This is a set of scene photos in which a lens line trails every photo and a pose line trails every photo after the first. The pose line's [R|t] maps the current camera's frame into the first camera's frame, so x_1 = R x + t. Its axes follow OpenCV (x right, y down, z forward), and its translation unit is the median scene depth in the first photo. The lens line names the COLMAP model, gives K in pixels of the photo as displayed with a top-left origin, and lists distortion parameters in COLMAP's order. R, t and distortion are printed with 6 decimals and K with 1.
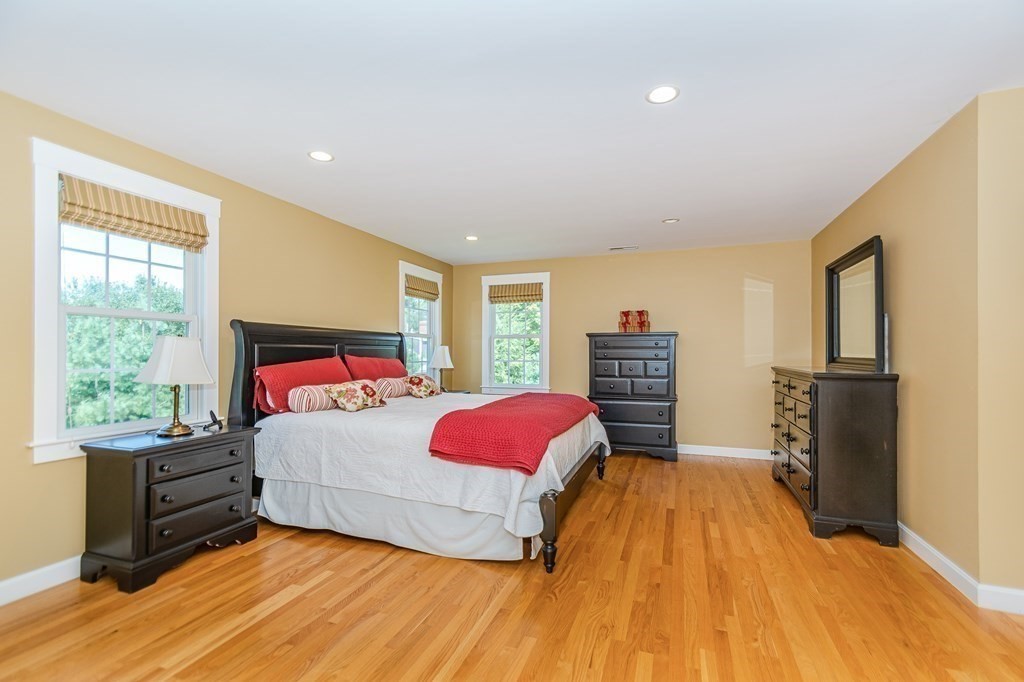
lens RADIAL K [[458.8, 0, 506.6], [0, 458.8, 346.3], [0, 0, 1]] dist [0.010865, 0.001337]
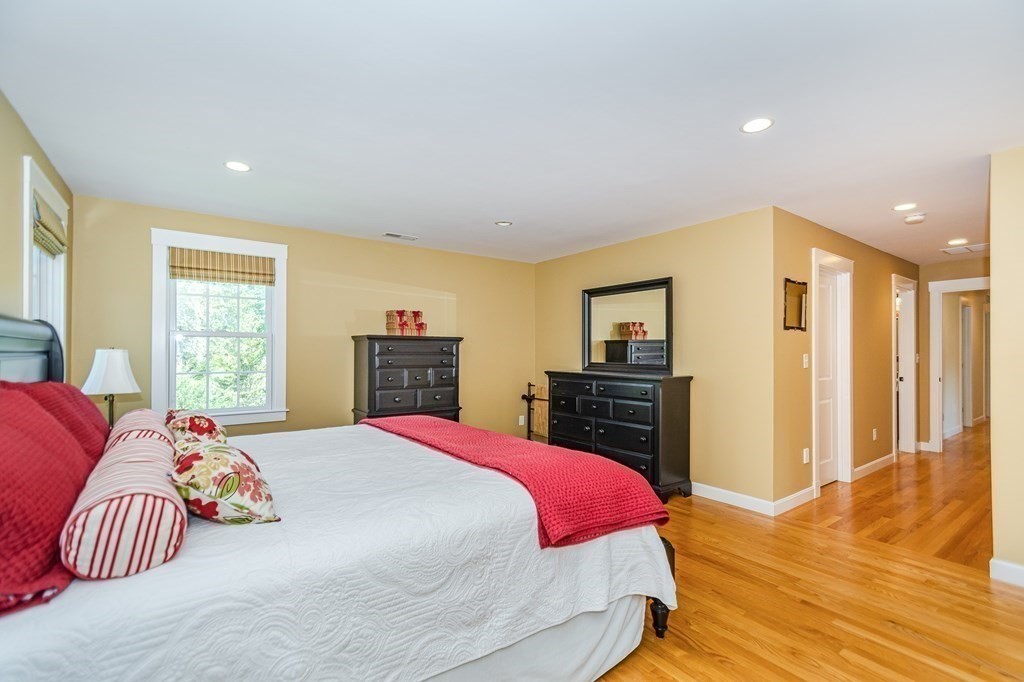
lens RADIAL K [[458.8, 0, 511.5], [0, 458.8, 347.3], [0, 0, 1]] dist [0.010865, 0.001337]
pose [[0.542836, 0.008018, 0.839801, -0.349567], [-0.011519, 0.999931, -0.002101, -0.008825], [-0.839760, -0.008533, 0.542891, 0.366513]]
